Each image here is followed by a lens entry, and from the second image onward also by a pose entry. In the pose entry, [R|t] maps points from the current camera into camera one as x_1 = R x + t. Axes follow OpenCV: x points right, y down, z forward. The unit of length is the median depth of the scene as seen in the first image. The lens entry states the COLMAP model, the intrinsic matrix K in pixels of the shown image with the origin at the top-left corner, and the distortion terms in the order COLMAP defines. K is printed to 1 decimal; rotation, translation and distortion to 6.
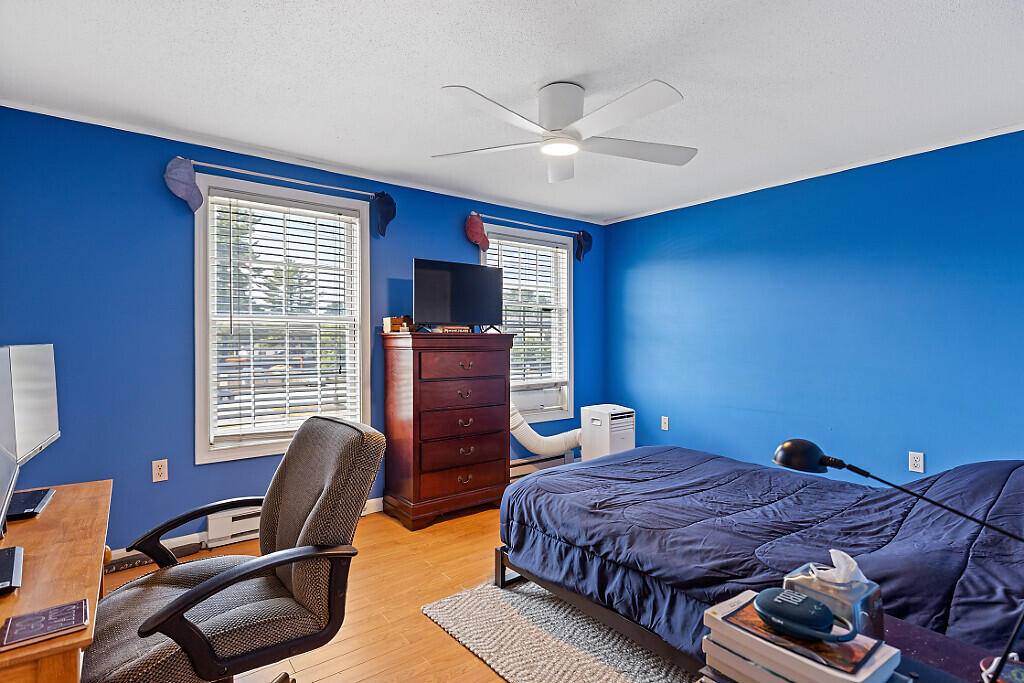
lens RADIAL K [[509.8, 0, 511.9], [0, 509.8, 343.8], [0, 0, 1]] dist [-0.030539, -0.000318]
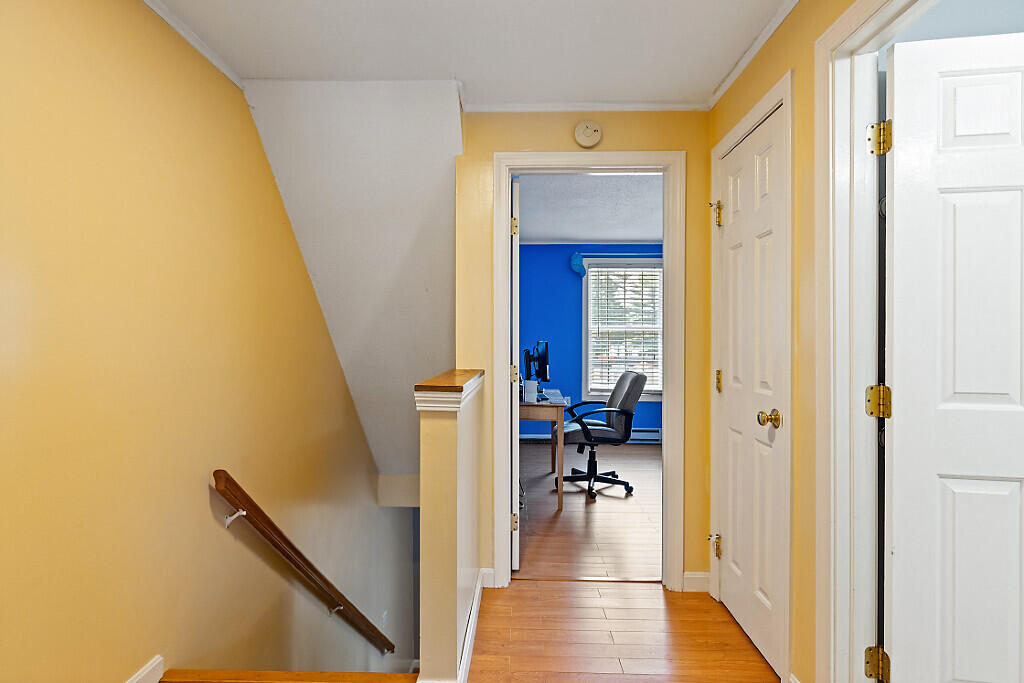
lens RADIAL K [[509.8, 0, 509.8], [0, 509.8, 339.9], [0, 0, 1]] dist [-0.030539, -0.000318]
pose [[0.769069, 0.007923, -0.639116, 0.504729], [-0.007425, 0.999966, 0.003462, -0.003486], [0.639122, 0.002083, 0.769103, -0.844109]]
